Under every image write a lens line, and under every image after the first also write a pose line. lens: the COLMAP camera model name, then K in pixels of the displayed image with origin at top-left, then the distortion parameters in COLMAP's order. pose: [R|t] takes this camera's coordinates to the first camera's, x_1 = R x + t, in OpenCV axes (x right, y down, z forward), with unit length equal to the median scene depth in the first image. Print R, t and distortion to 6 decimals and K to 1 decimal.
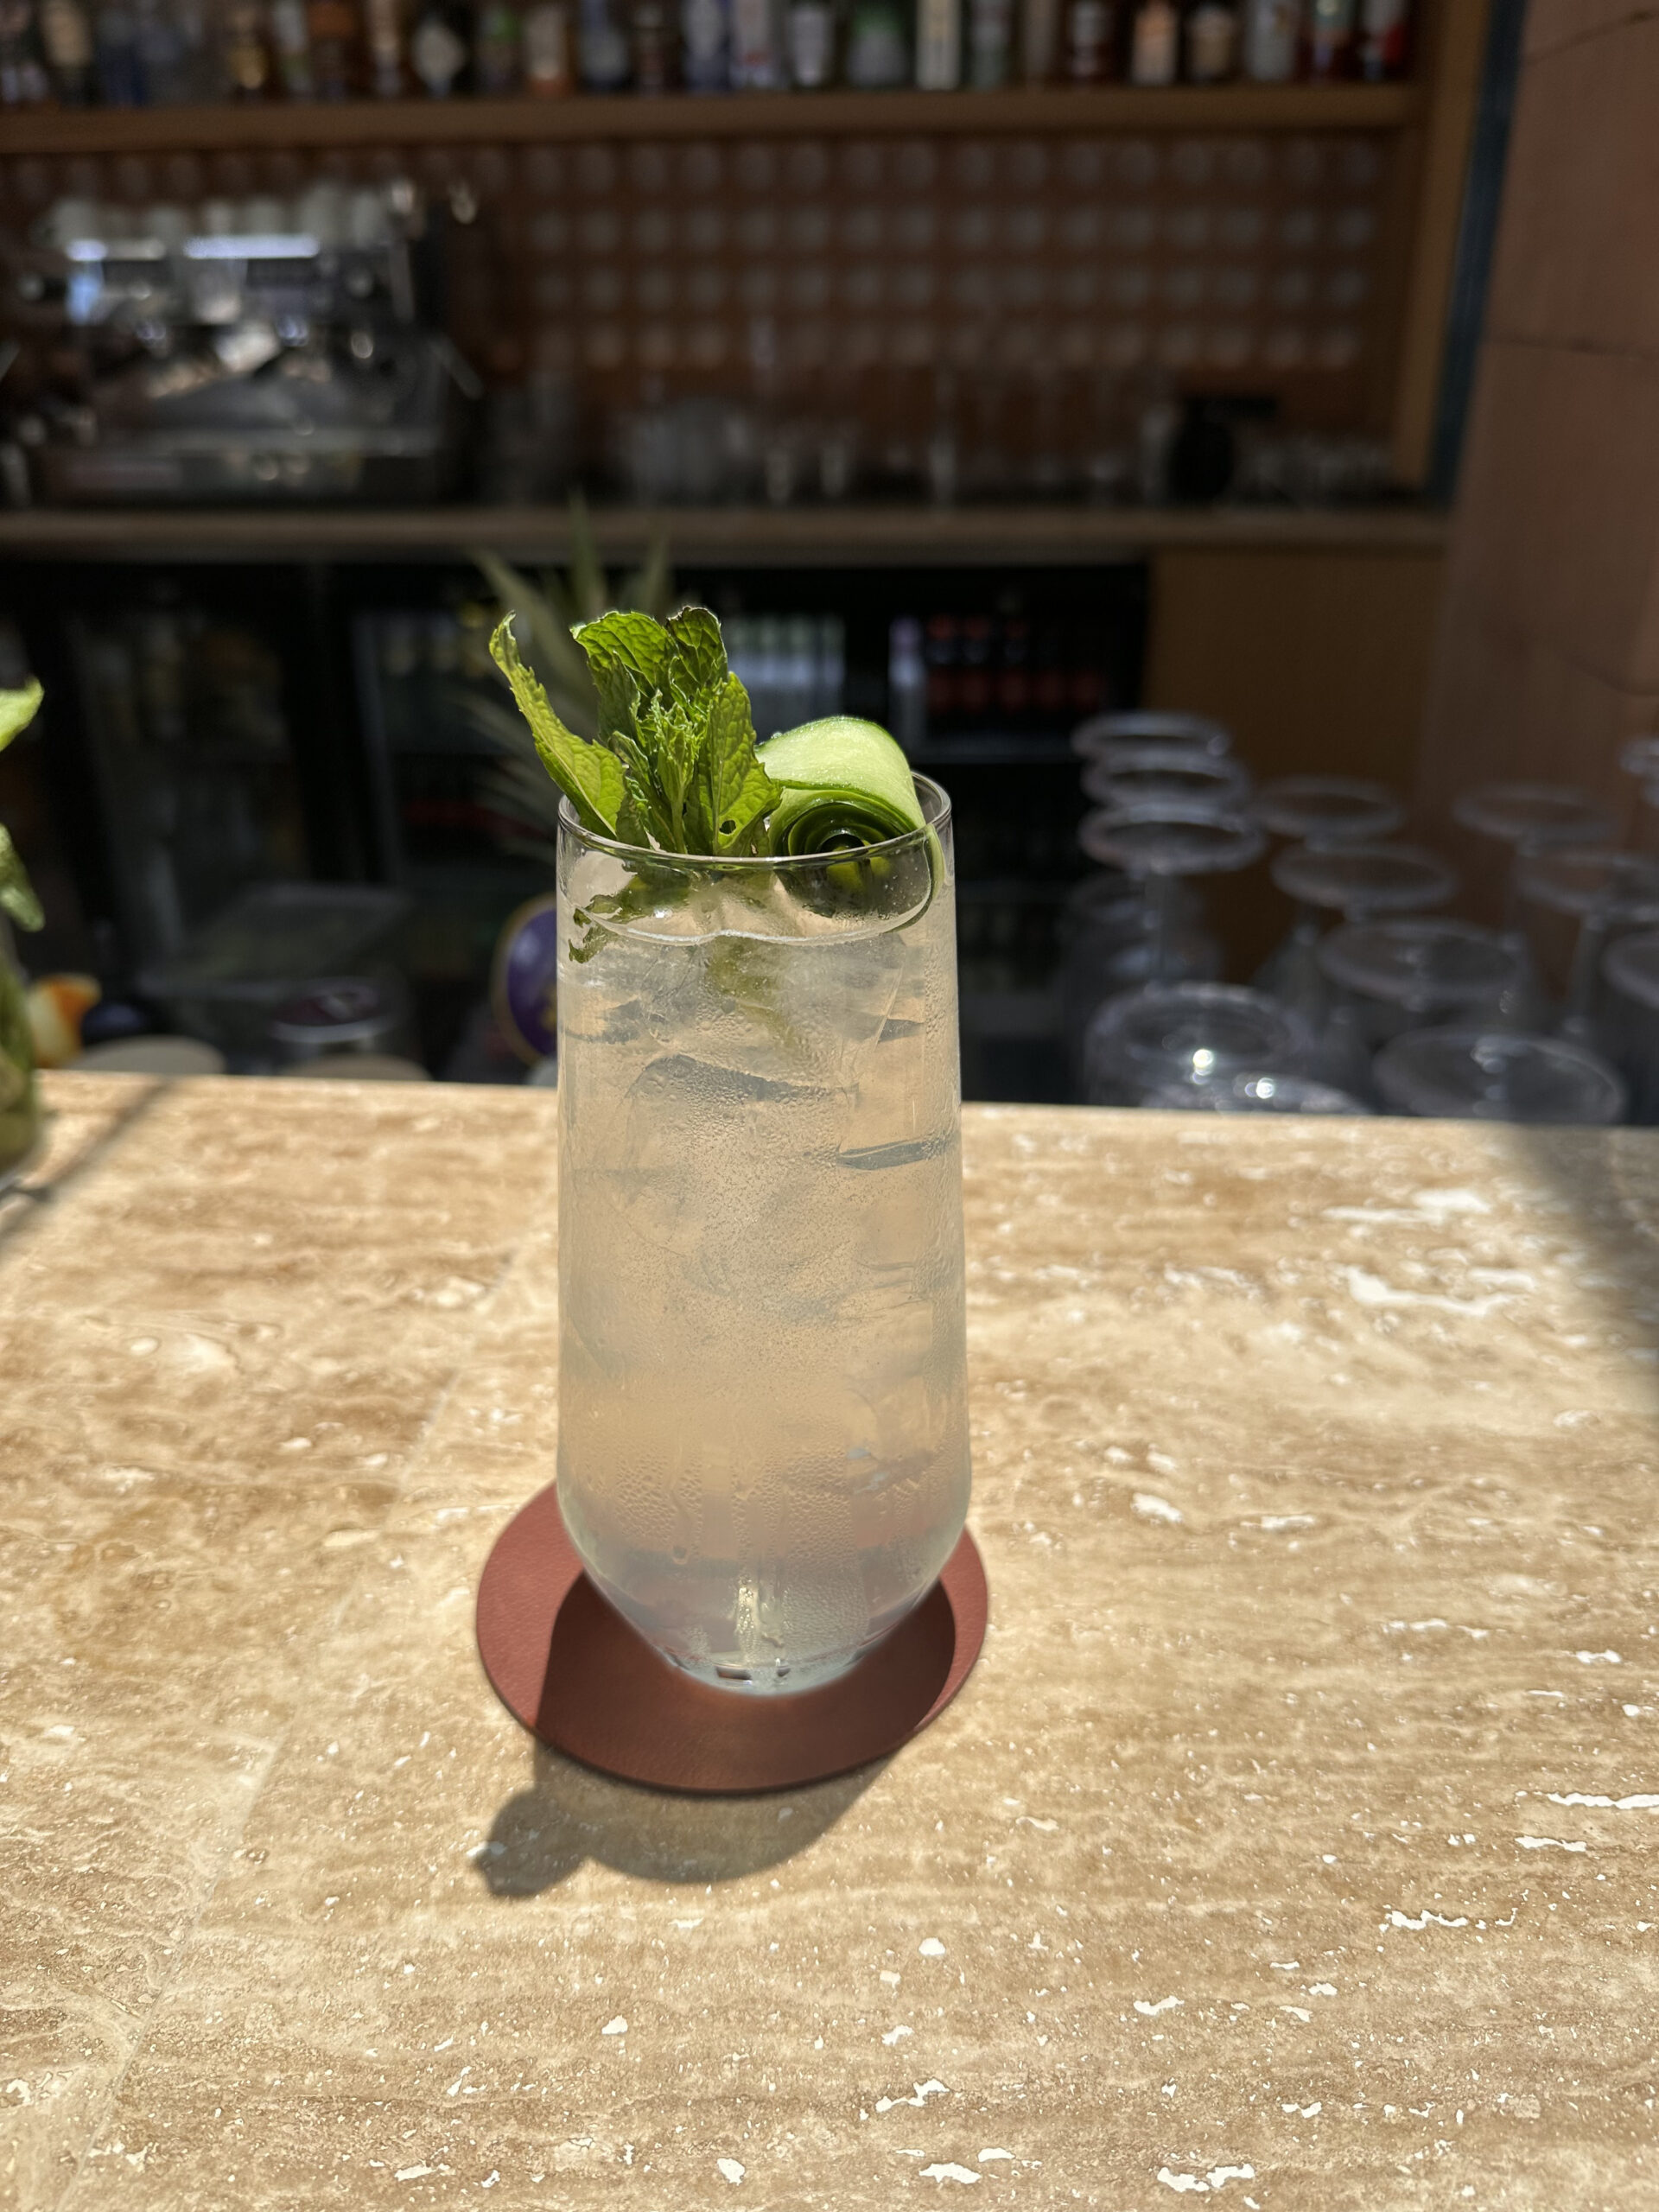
lens RADIAL K [[1556.5, 0, 829.5], [0, 1556.5, 1106.0], [0, 0, 1]] dist [-0.043366, 0.030687]
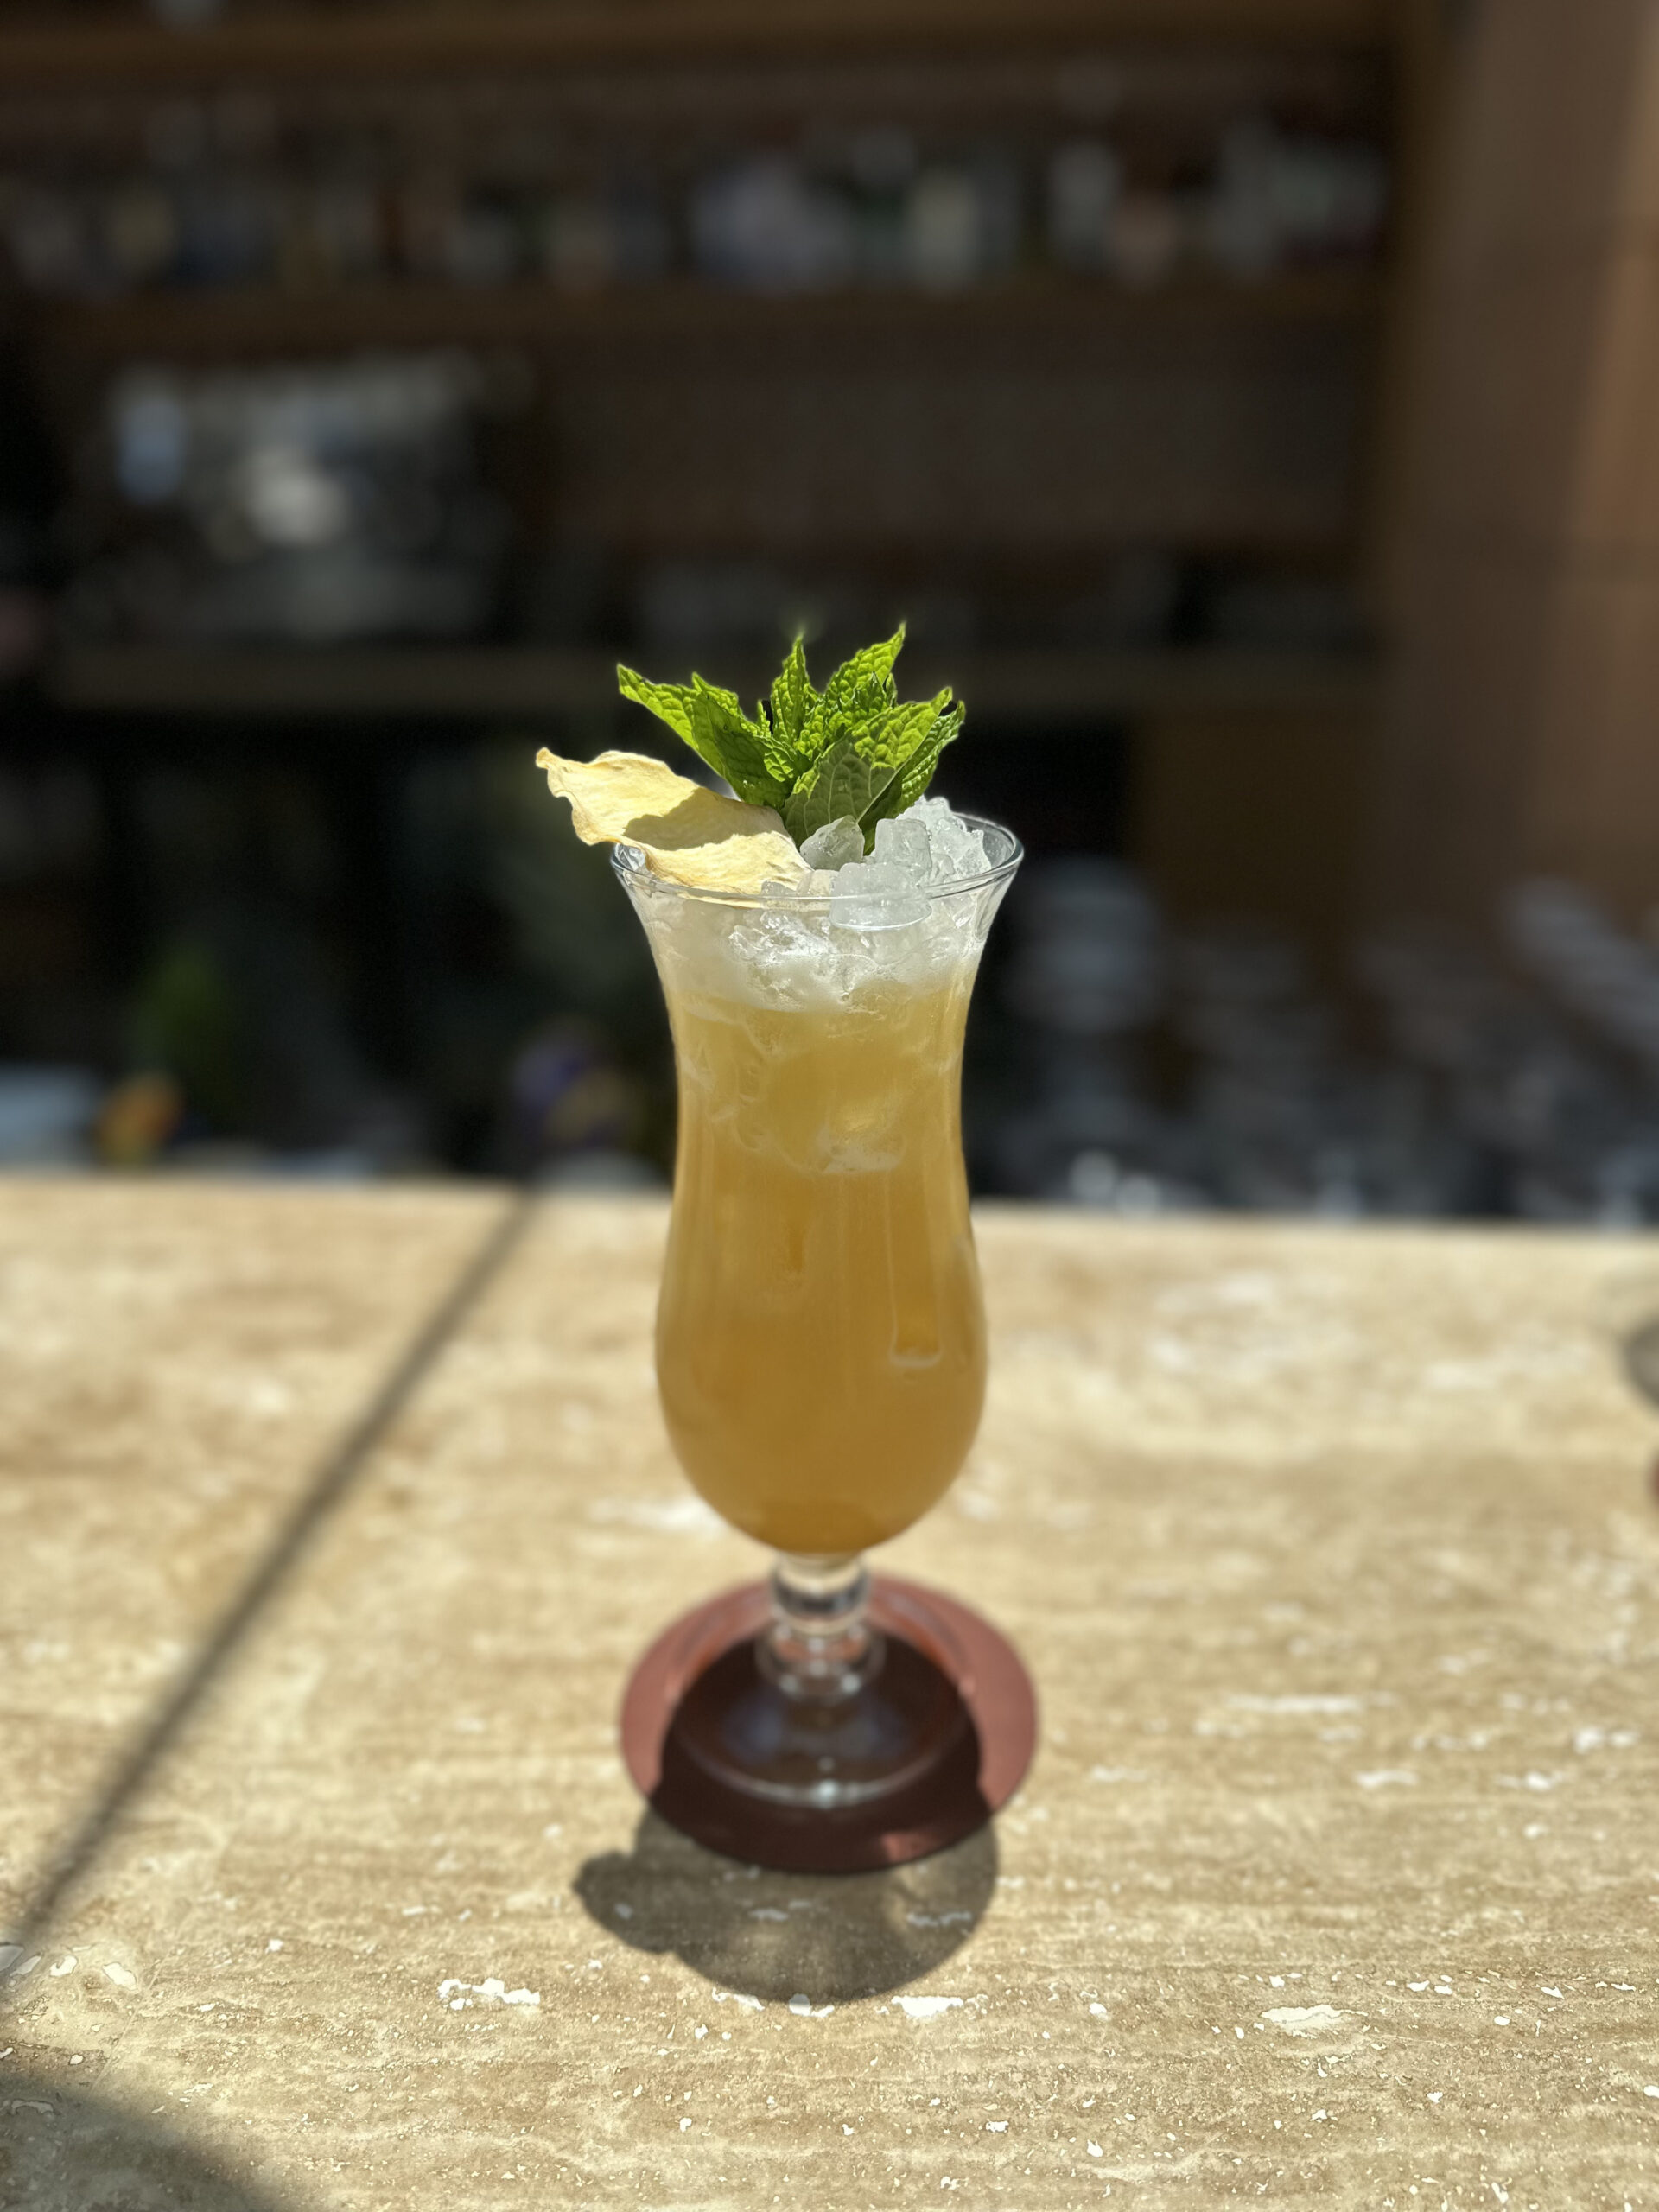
lens RADIAL K [[1543.0, 0, 829.5], [0, 1543.0, 1106.0], [0, 0, 1]] dist [-0.003150, 0.004473]
pose [[0.999835, 0.001779, -0.018068, 0.094980], [-0.003141, 0.997130, -0.075648, 0.011301], [0.017881, 0.075692, 0.996971, -0.327817]]
